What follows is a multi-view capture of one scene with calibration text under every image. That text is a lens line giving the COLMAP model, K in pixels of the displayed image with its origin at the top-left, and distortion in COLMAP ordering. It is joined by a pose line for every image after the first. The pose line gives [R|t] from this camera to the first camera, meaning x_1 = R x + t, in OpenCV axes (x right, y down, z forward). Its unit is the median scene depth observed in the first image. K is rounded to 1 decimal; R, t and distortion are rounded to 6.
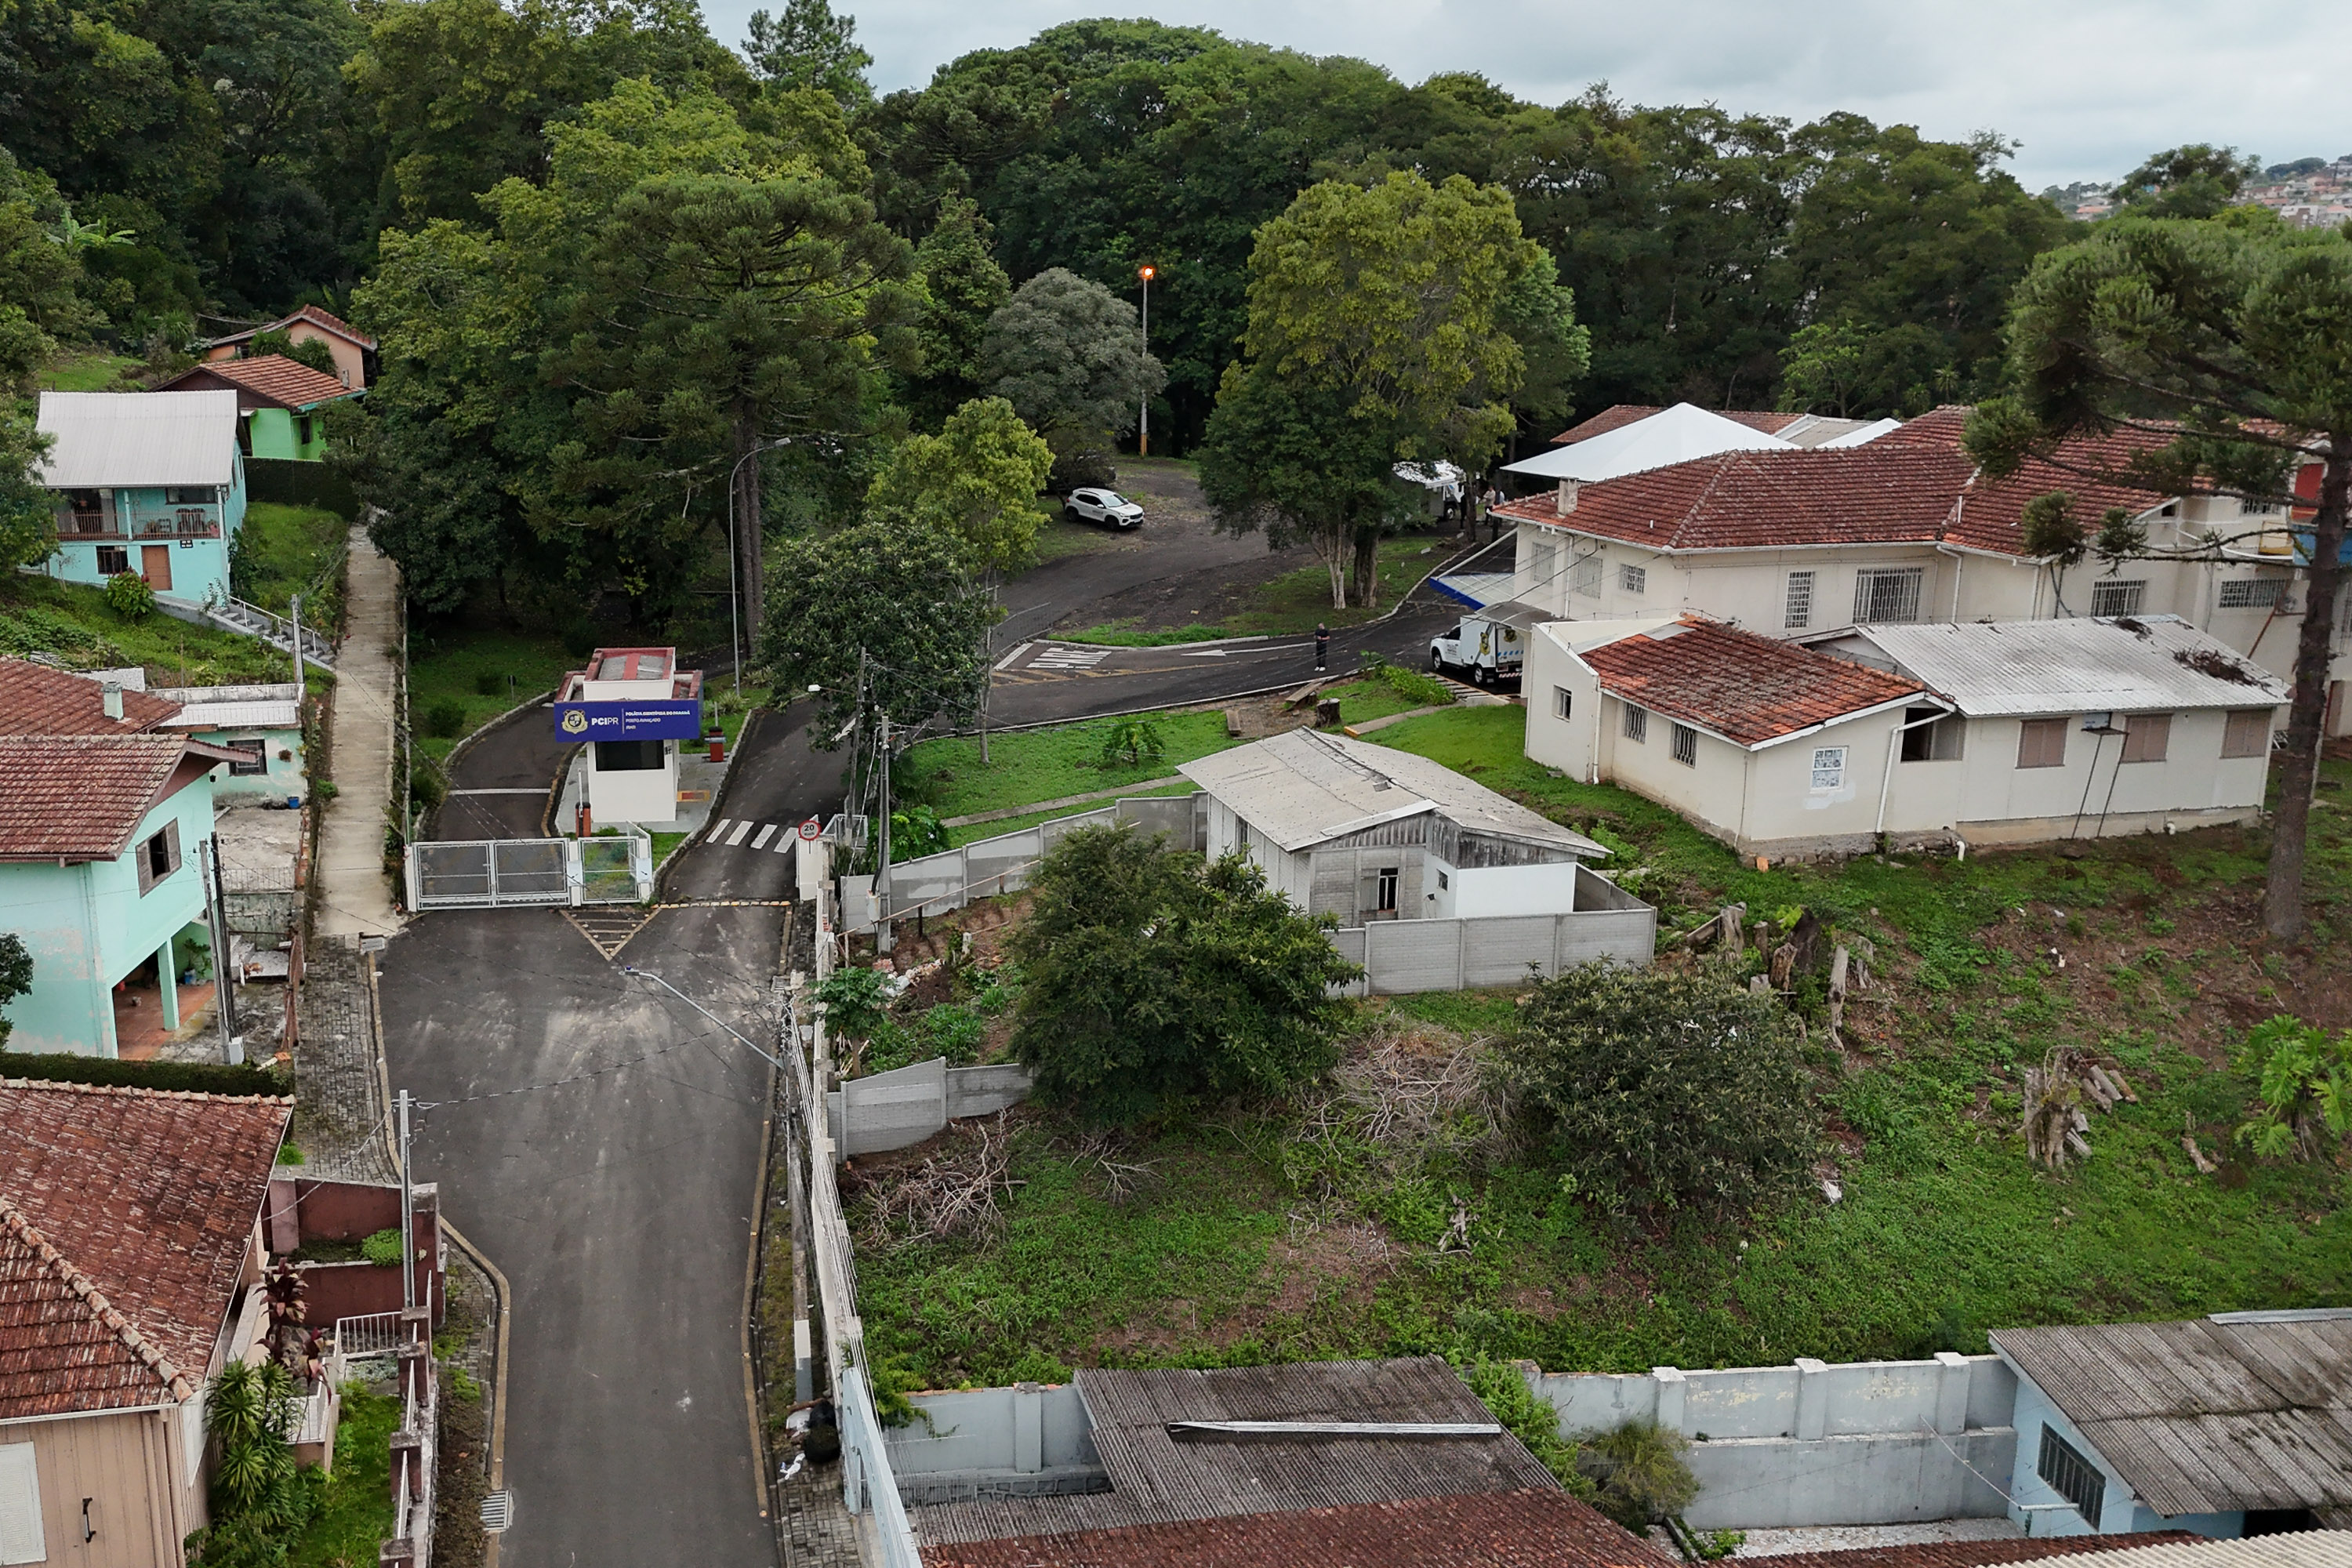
lens RADIAL K [[2425.4, 0, 1176.0], [0, 2425.4, 784.0], [0, 0, 1]] dist [0.073037, -0.010537]
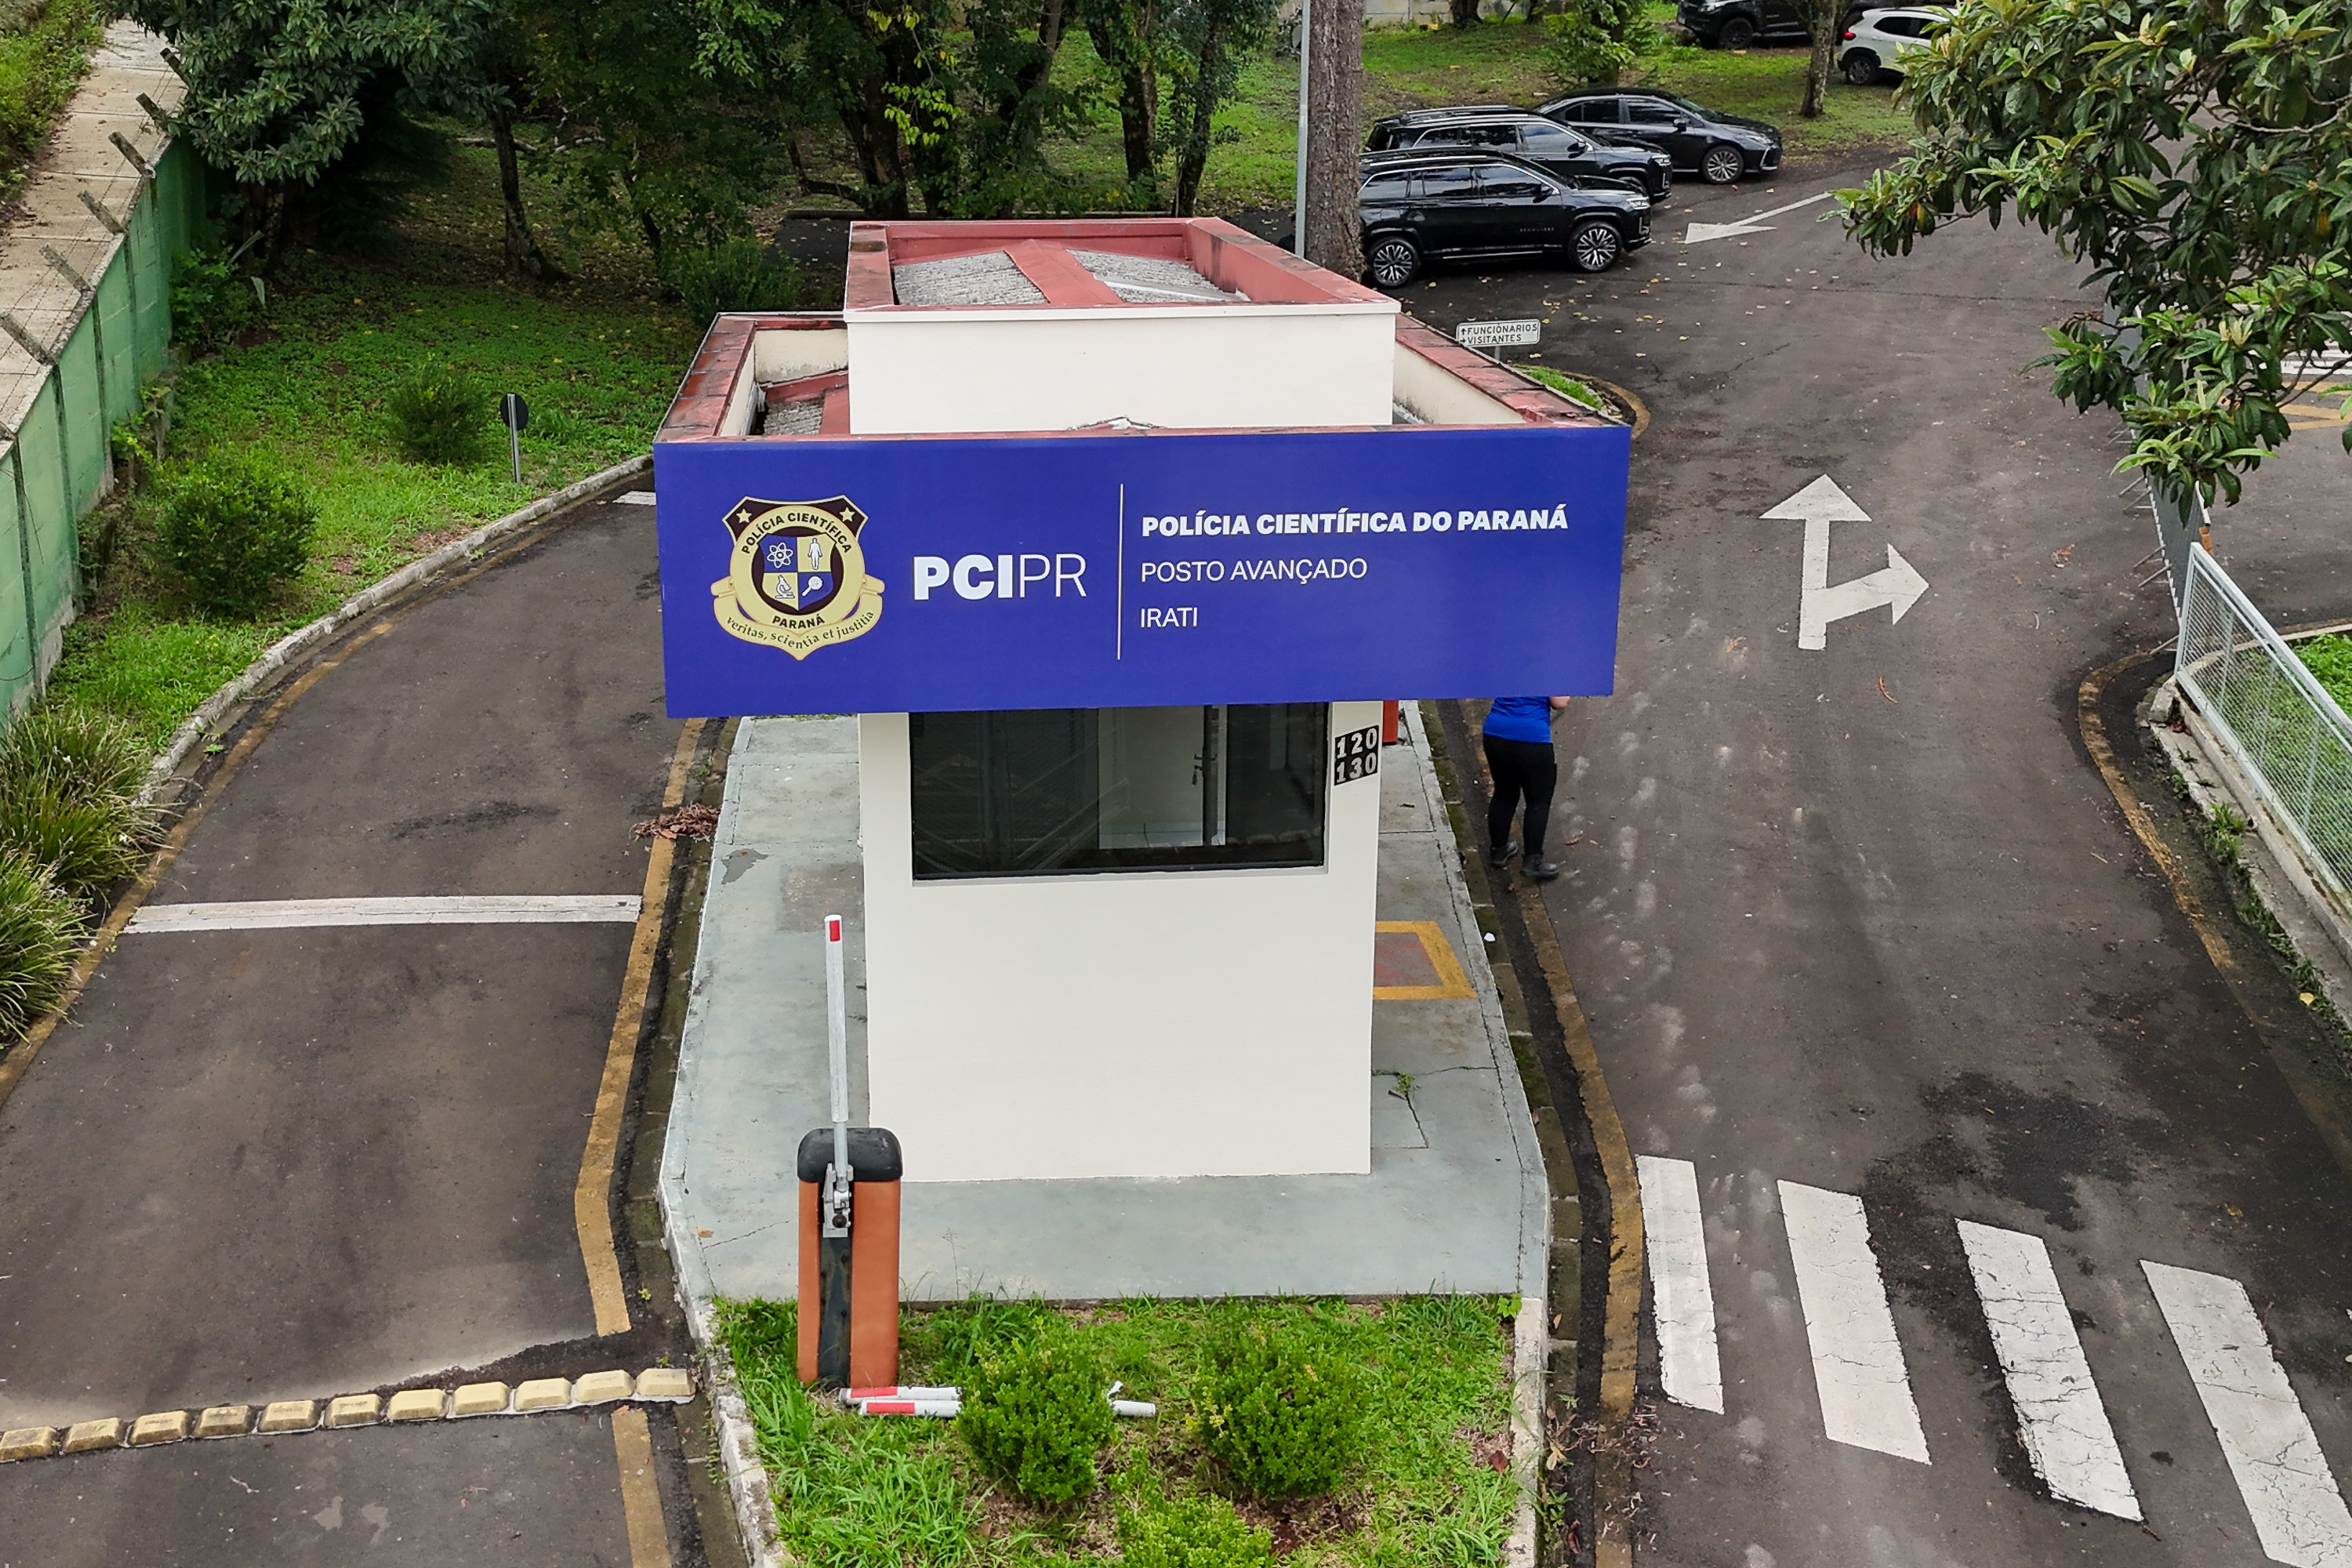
lens RADIAL K [[2042.1, 0, 1146.2], [0, 2042.1, 727.1], [0, 0, 1]] dist [0.080518, -0.087354]
pose [[0.999421, 0.009362, -0.032712, -0.217493], [-0.007463, 0.998306, 0.057696, -0.023454], [0.033197, -0.057418, 0.997798, 0.861252]]
